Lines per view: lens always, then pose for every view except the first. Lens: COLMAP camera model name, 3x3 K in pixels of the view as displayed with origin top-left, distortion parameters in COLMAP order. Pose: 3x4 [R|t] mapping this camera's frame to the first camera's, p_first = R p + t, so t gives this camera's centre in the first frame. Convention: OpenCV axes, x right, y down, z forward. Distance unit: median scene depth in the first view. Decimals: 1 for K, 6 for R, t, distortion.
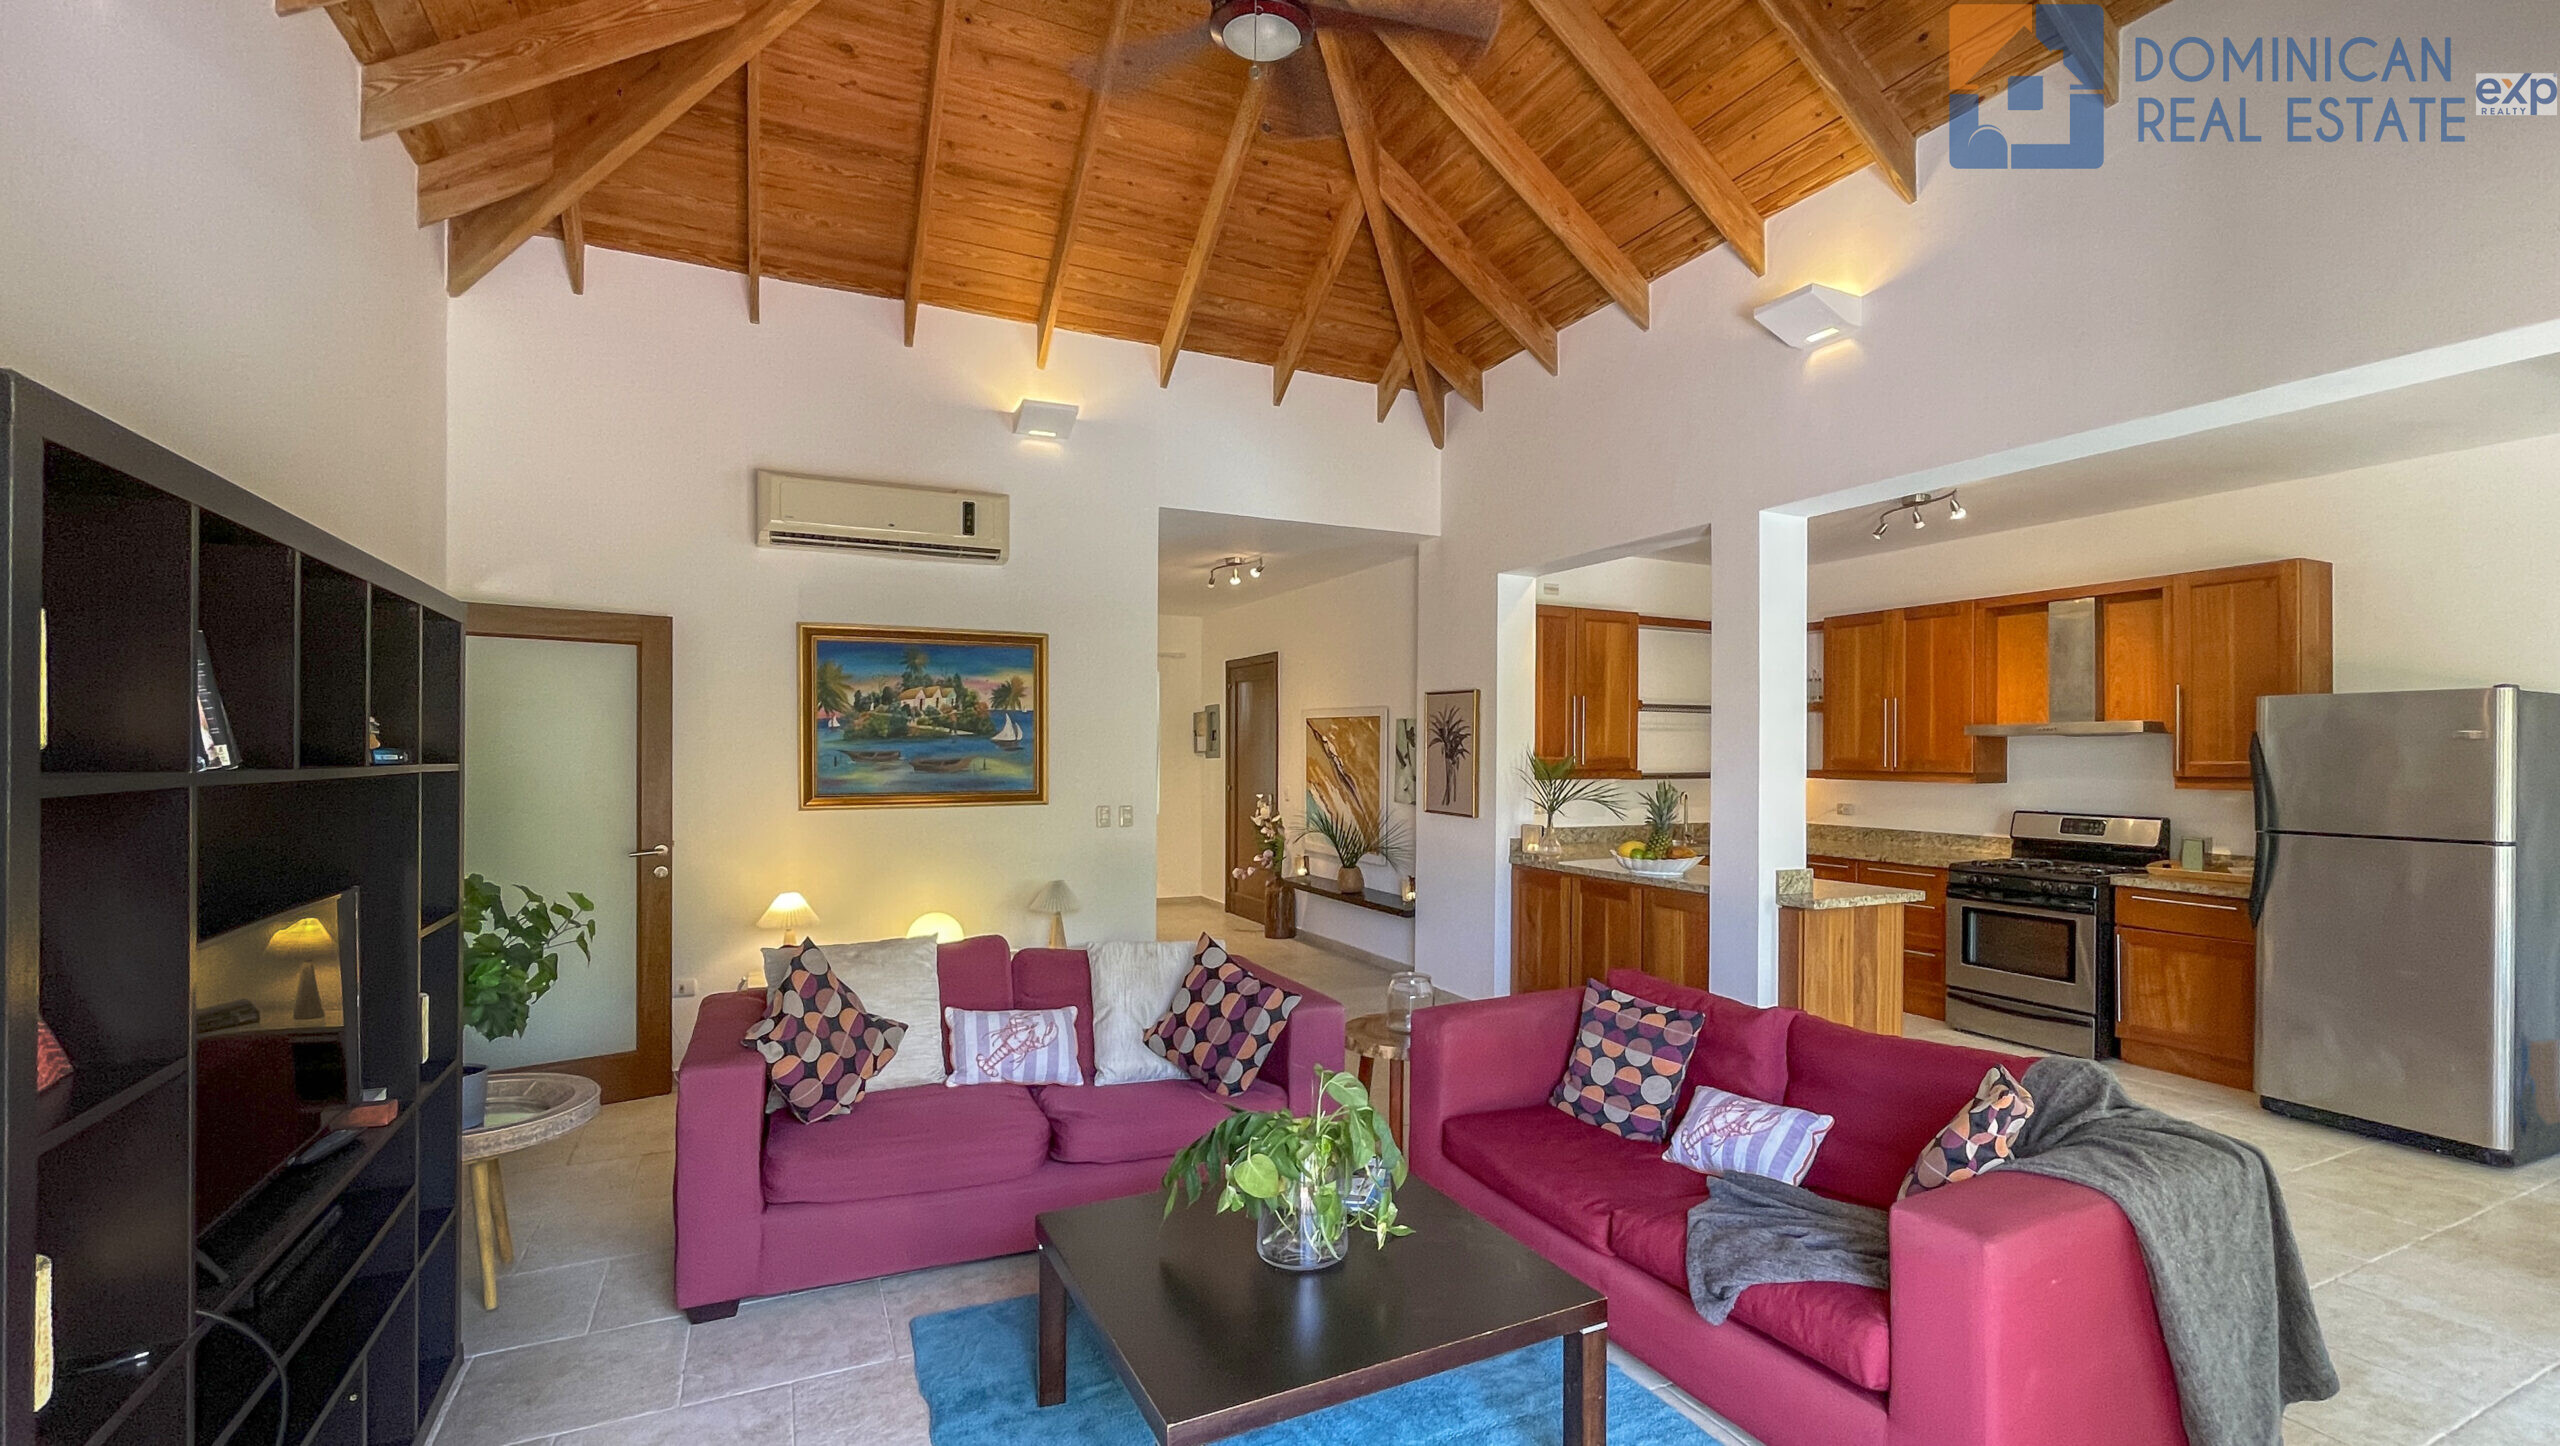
lens RADIAL K [[1097.1, 0, 1286.0], [0, 1097.1, 743.0], [0, 0, 1]] dist [-0.000014, 0.000000]
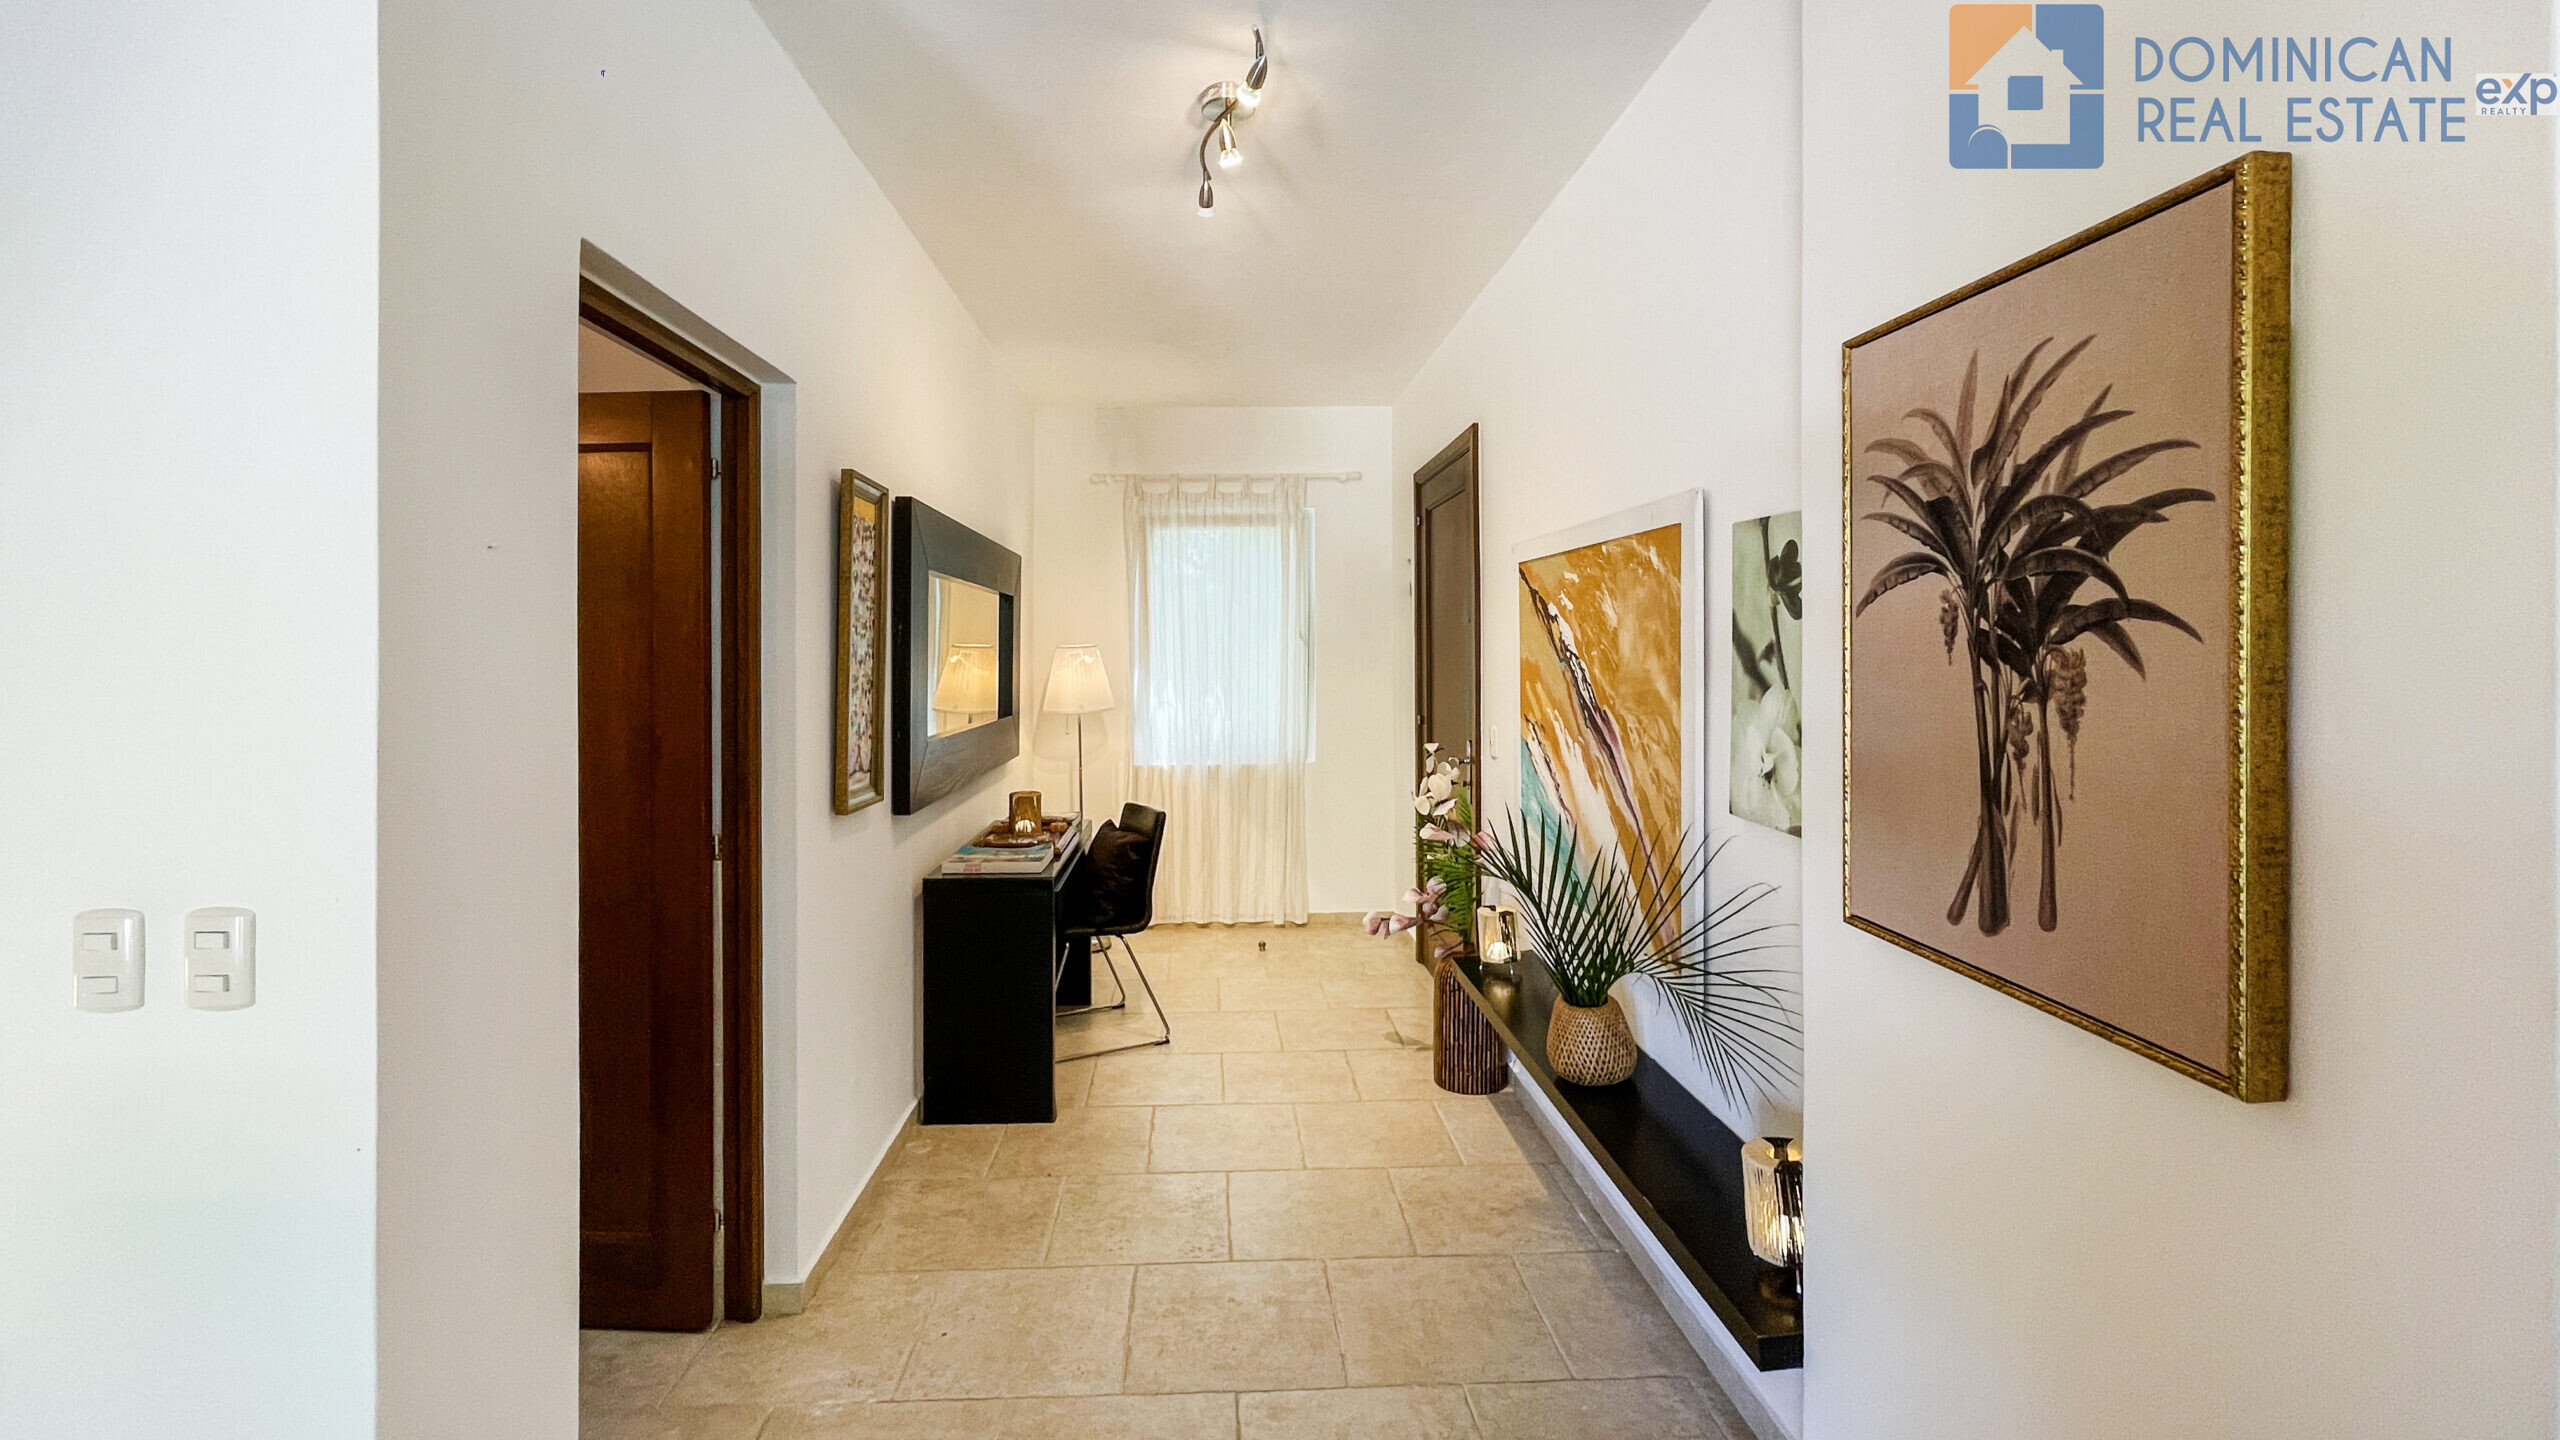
lens RADIAL K [[1089.7, 0, 1257.6], [0, 1089.7, 655.9], [0, 0, 1]] dist [-0.000072, 0.000033]
pose [[0.928624, -0.012261, -0.370819, 0.088737], [0.016374, 0.999834, 0.007947, 0.008058], [0.370660, -0.013451, 0.928671, 0.677003]]
